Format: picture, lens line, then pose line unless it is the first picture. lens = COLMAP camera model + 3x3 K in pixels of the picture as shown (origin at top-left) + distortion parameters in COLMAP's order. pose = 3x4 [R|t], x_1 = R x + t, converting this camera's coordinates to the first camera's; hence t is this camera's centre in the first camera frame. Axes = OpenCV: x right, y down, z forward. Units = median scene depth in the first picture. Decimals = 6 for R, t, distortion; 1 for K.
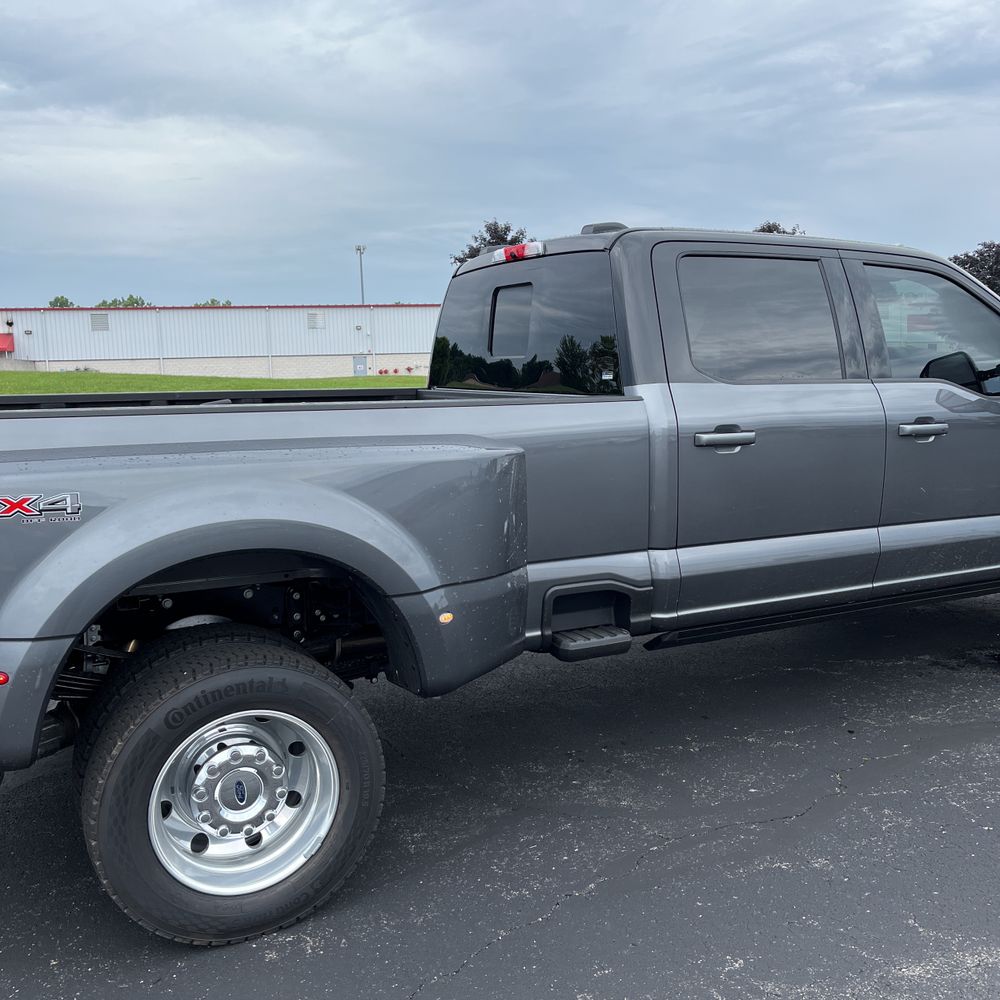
lens RADIAL K [[1026.0, 0, 501.9], [0, 1026.0, 513.1], [0, 0, 1]] dist [0.029155, 0.000000]
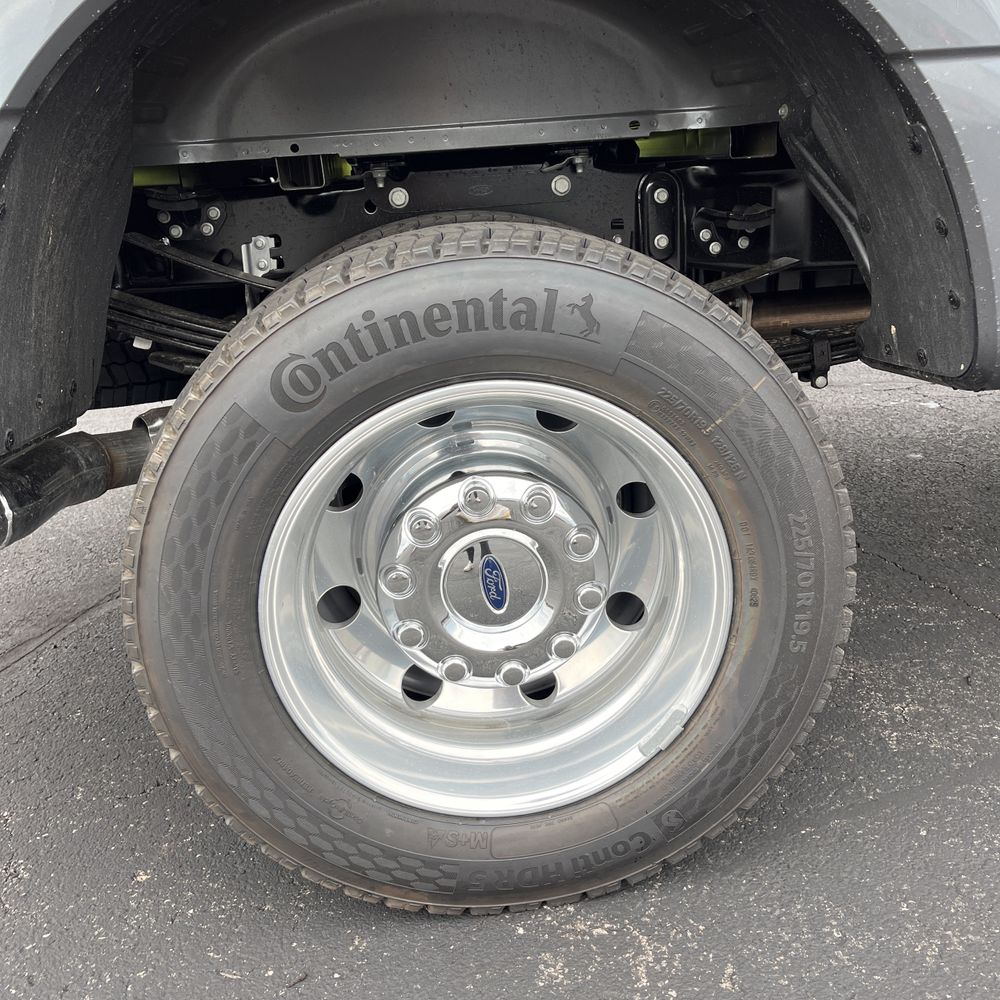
lens RADIAL K [[1026.0, 0, 494.1], [0, 1026.0, 507.0], [0, 0, 1]] dist [0.029155, 0.000000]
pose [[0.921250, 0.071043, -0.382428, -0.095881], [0.004872, 0.980995, 0.193973, 0.158268], [0.388941, -0.180561, 0.903395, 0.626961]]
